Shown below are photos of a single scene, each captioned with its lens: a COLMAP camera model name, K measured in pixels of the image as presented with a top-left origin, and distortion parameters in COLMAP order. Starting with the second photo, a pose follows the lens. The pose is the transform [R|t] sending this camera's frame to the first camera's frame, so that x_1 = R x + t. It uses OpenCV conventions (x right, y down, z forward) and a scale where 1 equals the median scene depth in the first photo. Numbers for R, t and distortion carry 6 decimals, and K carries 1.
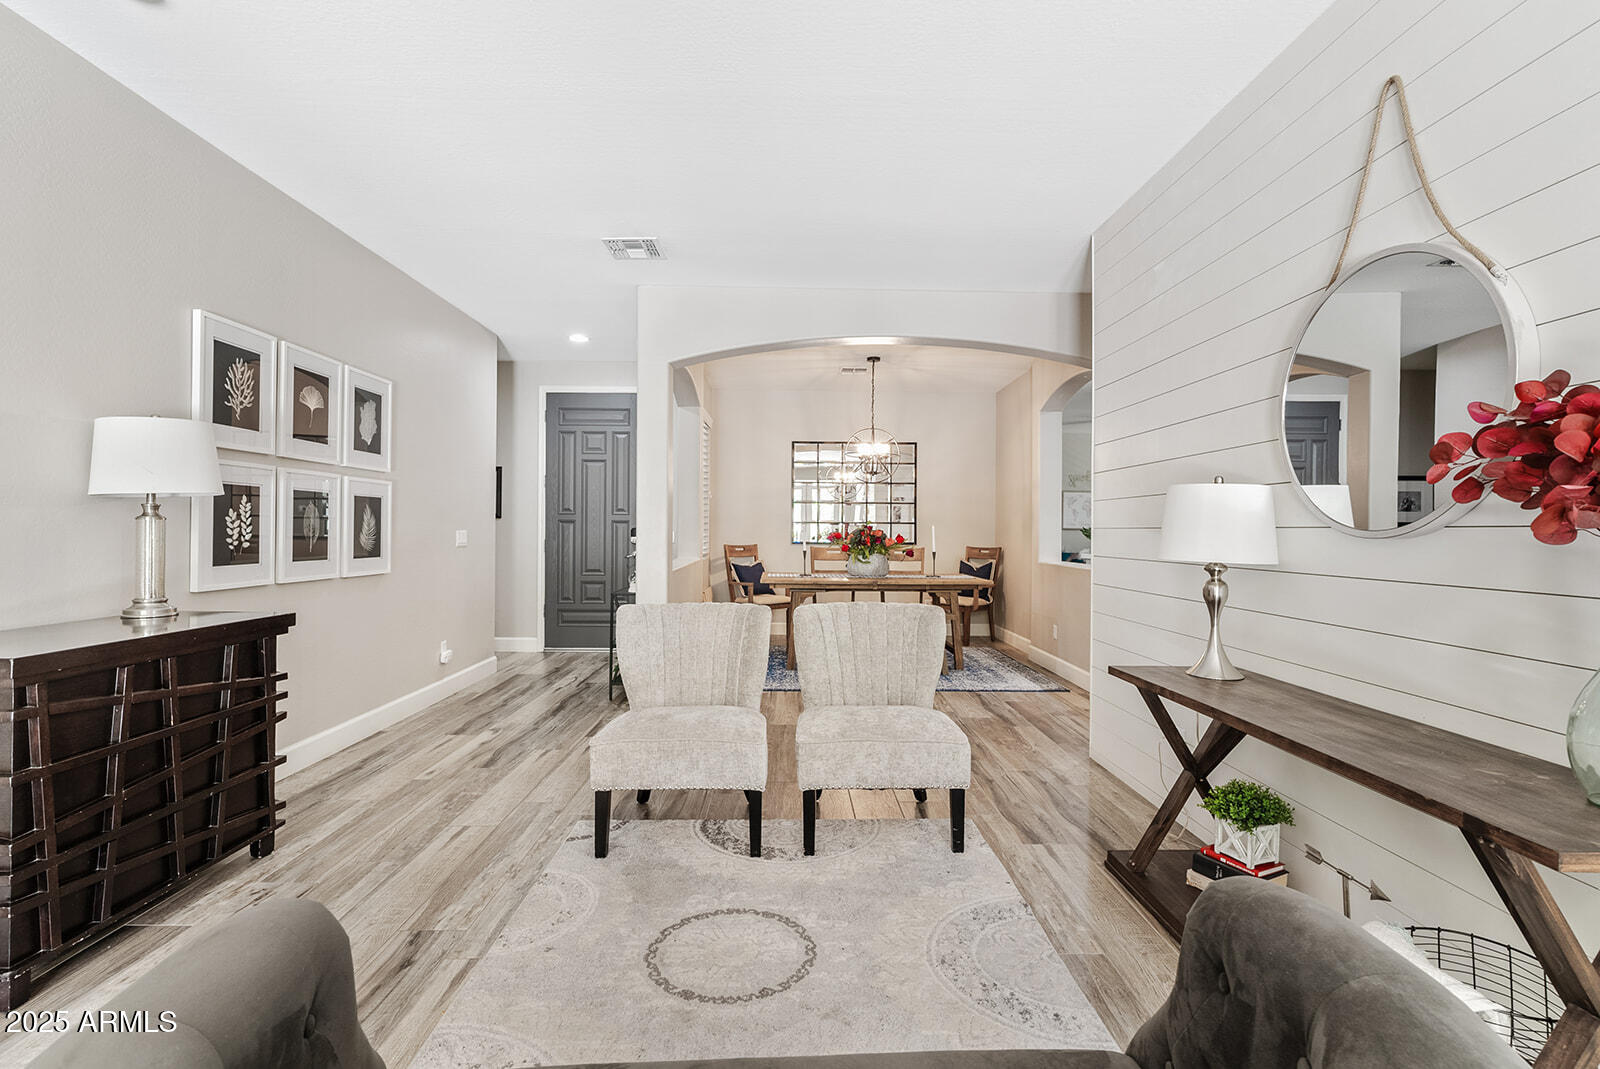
lens RADIAL K [[724.4, 0, 800.0], [0, 724.4, 534.5], [0, 0, 1]] dist [-0.004223, 0.000602]
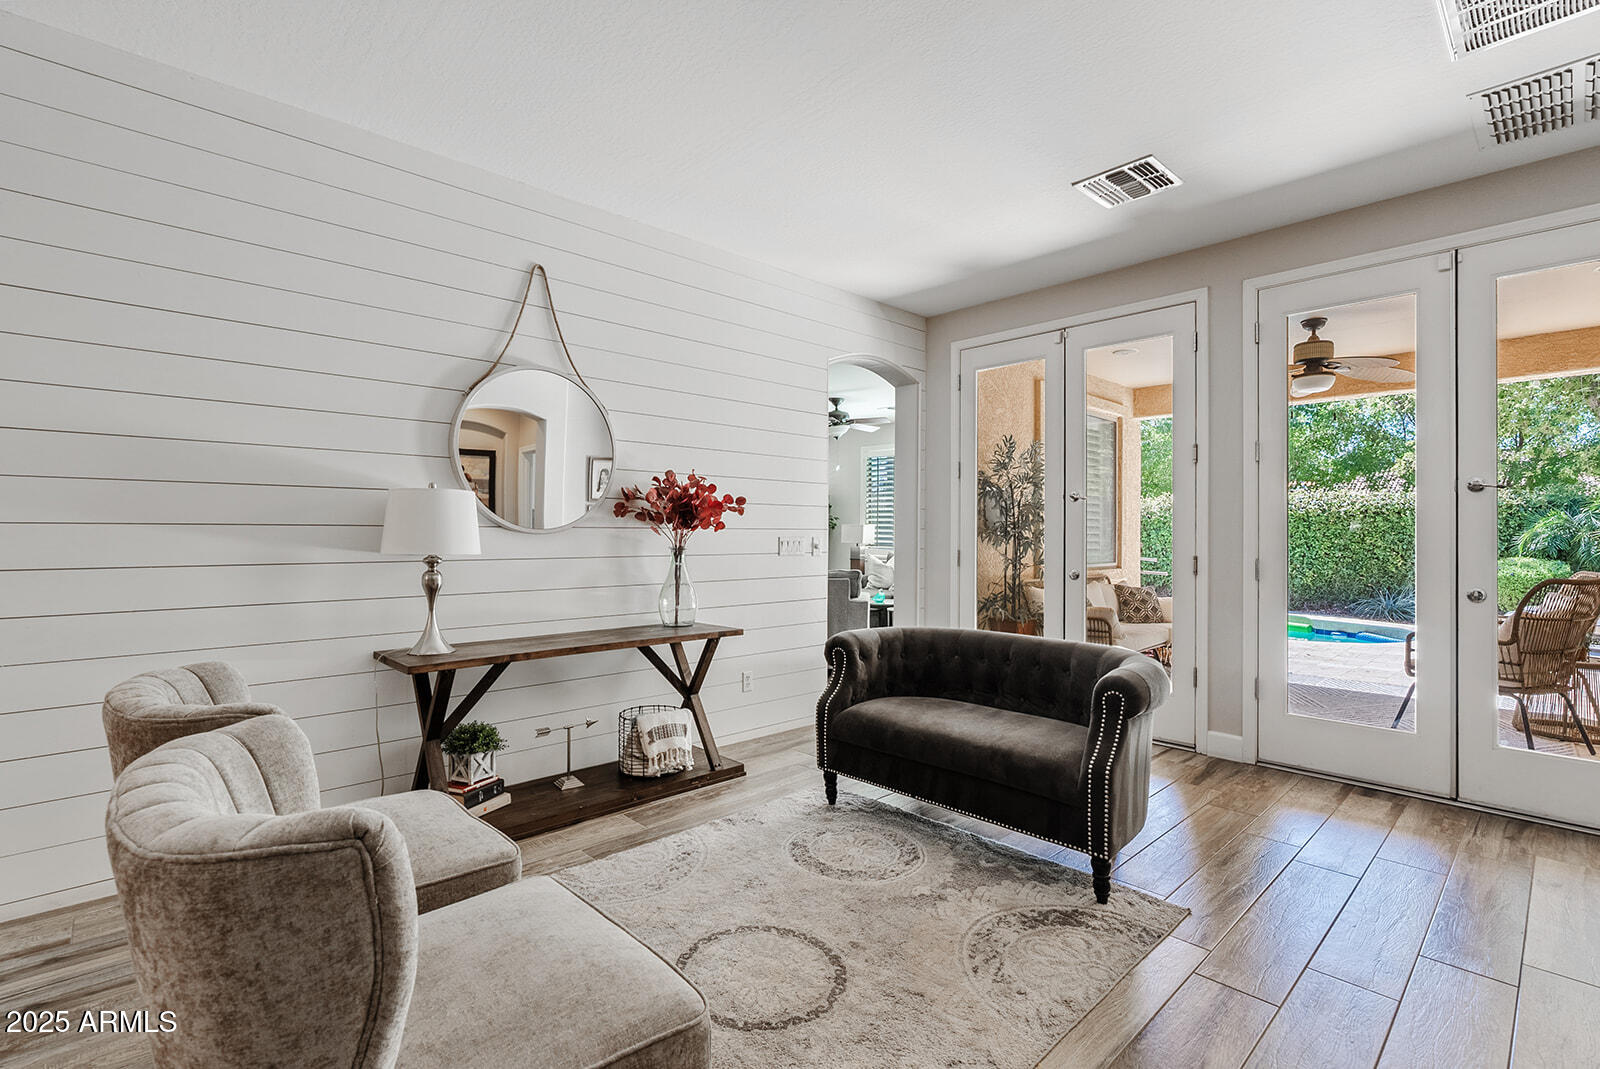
lens RADIAL K [[736.6, 0, 807.7], [0, 736.6, 525.9], [0, 0, 1]] dist [0.000518, 0.000256]
pose [[-0.677245, -0.004825, 0.735742, -0.713625], [-0.006136, 0.999981, 0.000910, -0.013337], [-0.735732, -0.003898, -0.677262, 1.351788]]
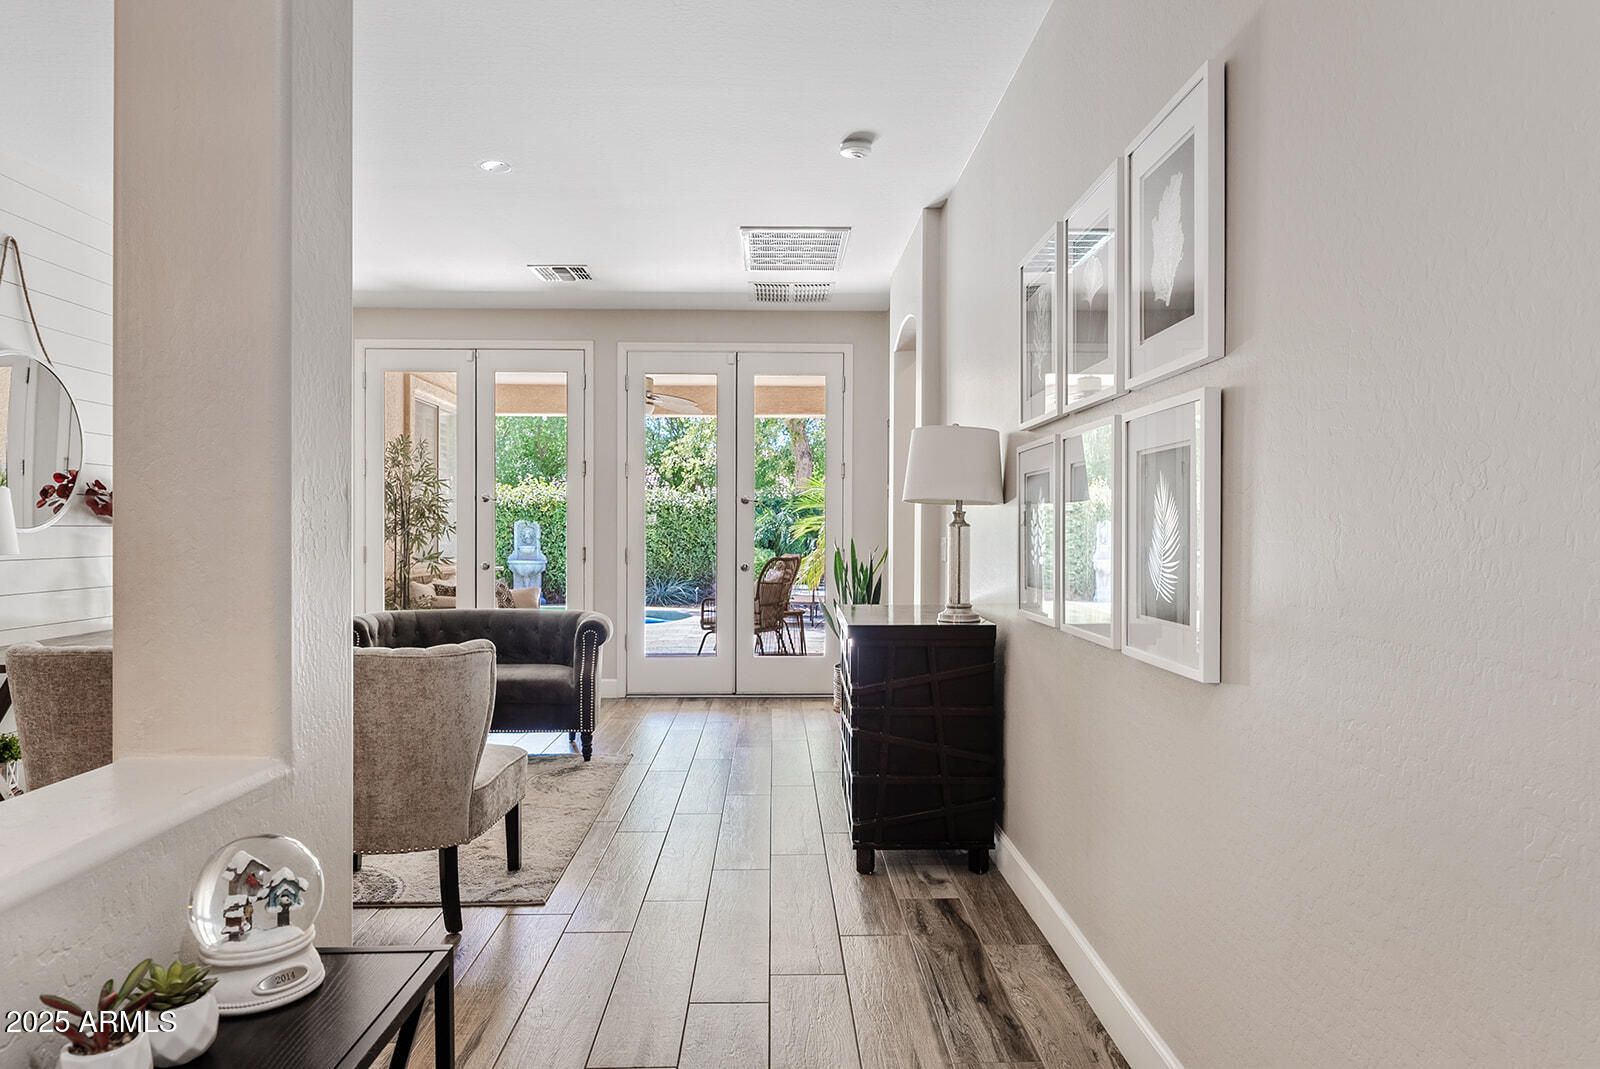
lens RADIAL K [[1010.5, 0, 800.0], [0, 1010.5, 534.5], [0, 0, 1]] dist [-0.000559, -0.000192]
pose [[-0.999915, -0.010887, -0.007136, -0.693210], [-0.010965, 0.999881, 0.010890, -0.024933], [0.007017, 0.010968, -0.999915, 2.538280]]
